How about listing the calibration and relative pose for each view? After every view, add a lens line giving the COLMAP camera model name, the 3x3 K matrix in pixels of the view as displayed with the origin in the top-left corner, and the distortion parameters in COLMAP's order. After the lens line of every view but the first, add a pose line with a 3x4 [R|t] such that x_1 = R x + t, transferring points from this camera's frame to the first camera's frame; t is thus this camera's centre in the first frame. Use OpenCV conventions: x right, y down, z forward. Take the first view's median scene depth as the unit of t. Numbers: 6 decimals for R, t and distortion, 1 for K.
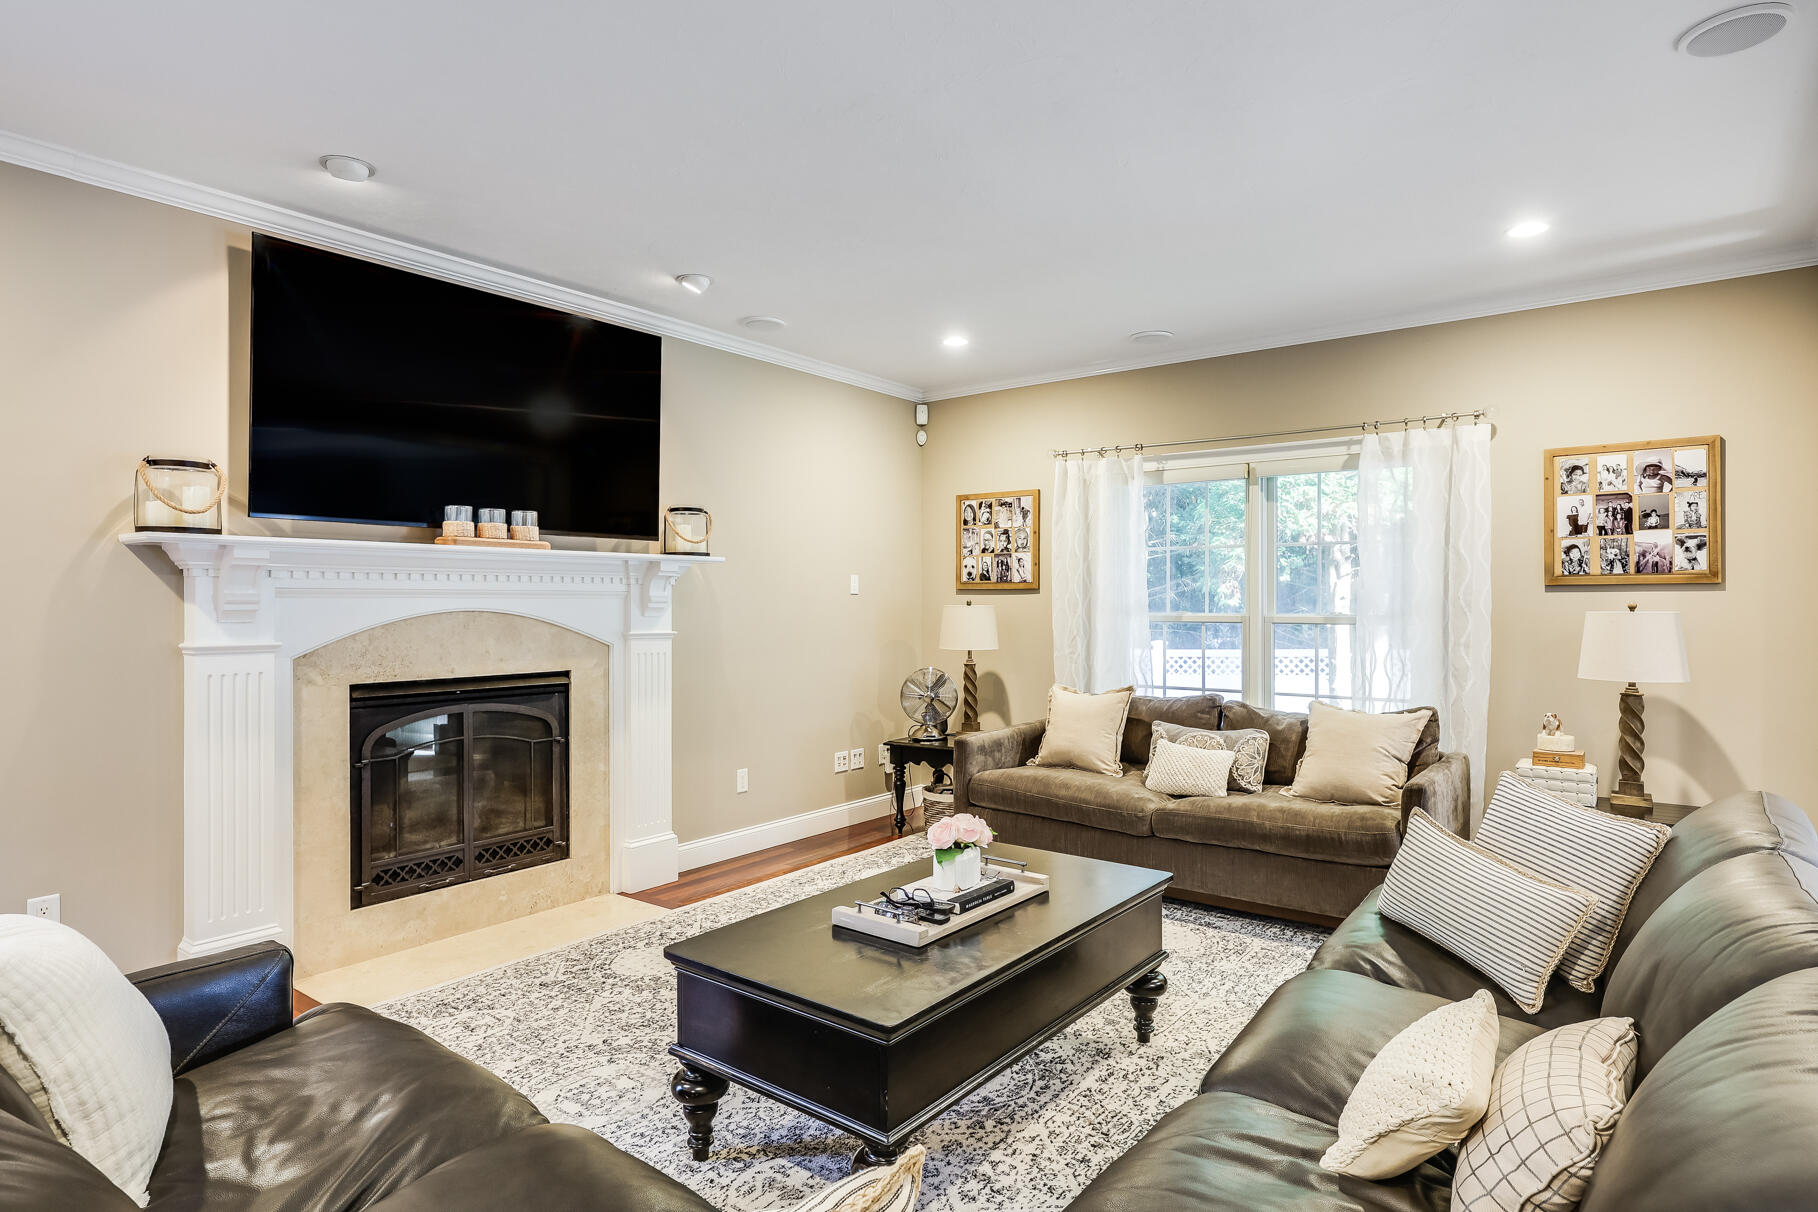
lens RADIAL K [[997.6, 0, 909.0], [0, 997.6, 606.0], [0, 0, 1]] dist [-0.004133, -0.000573]
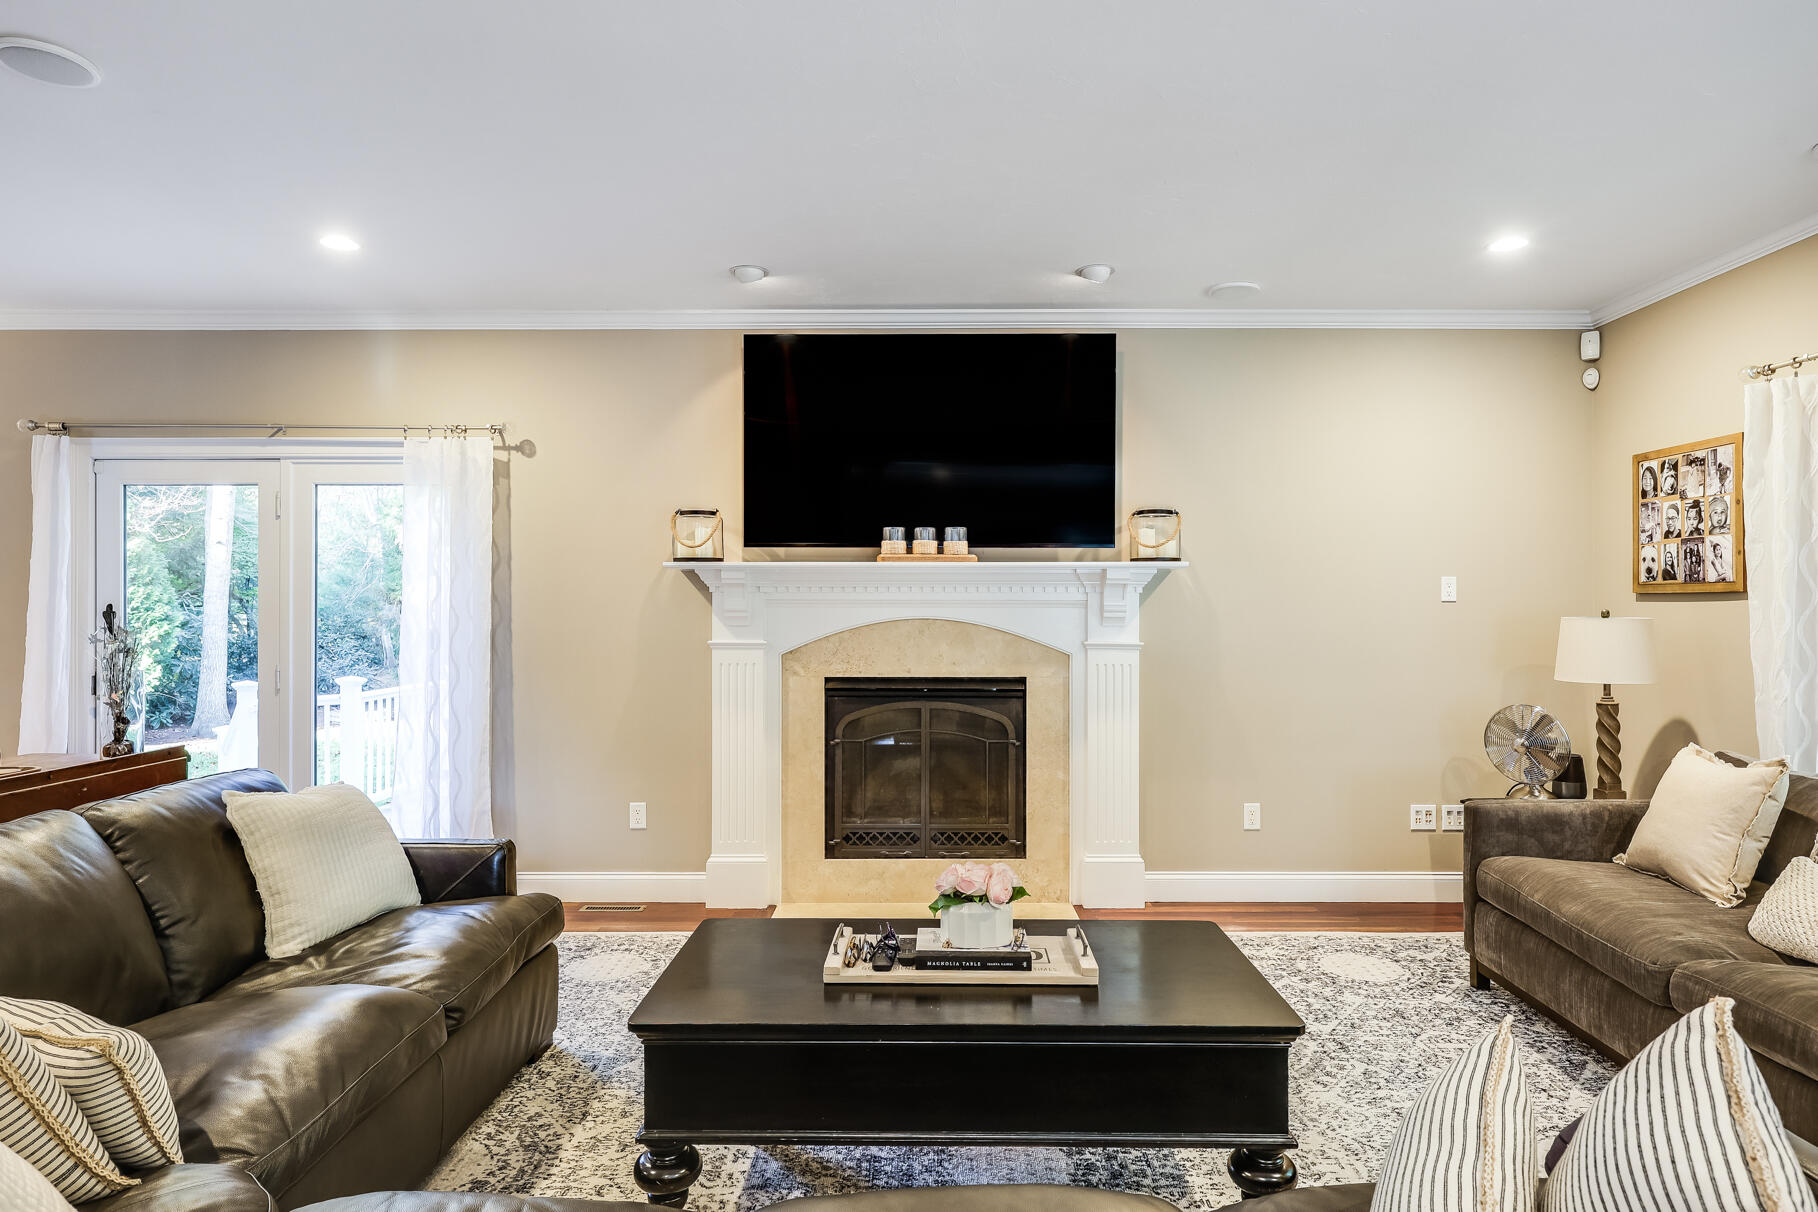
lens RADIAL K [[1038.4, 0, 909.0], [0, 1038.4, 606.0], [0, 0, 1]] dist [0.002232, 0.000460]
pose [[0.599507, -0.000397, -0.800370, 0.433298], [-0.004762, 0.999980, -0.004063, -0.004056], [0.800356, 0.006248, 0.599493, 0.246256]]
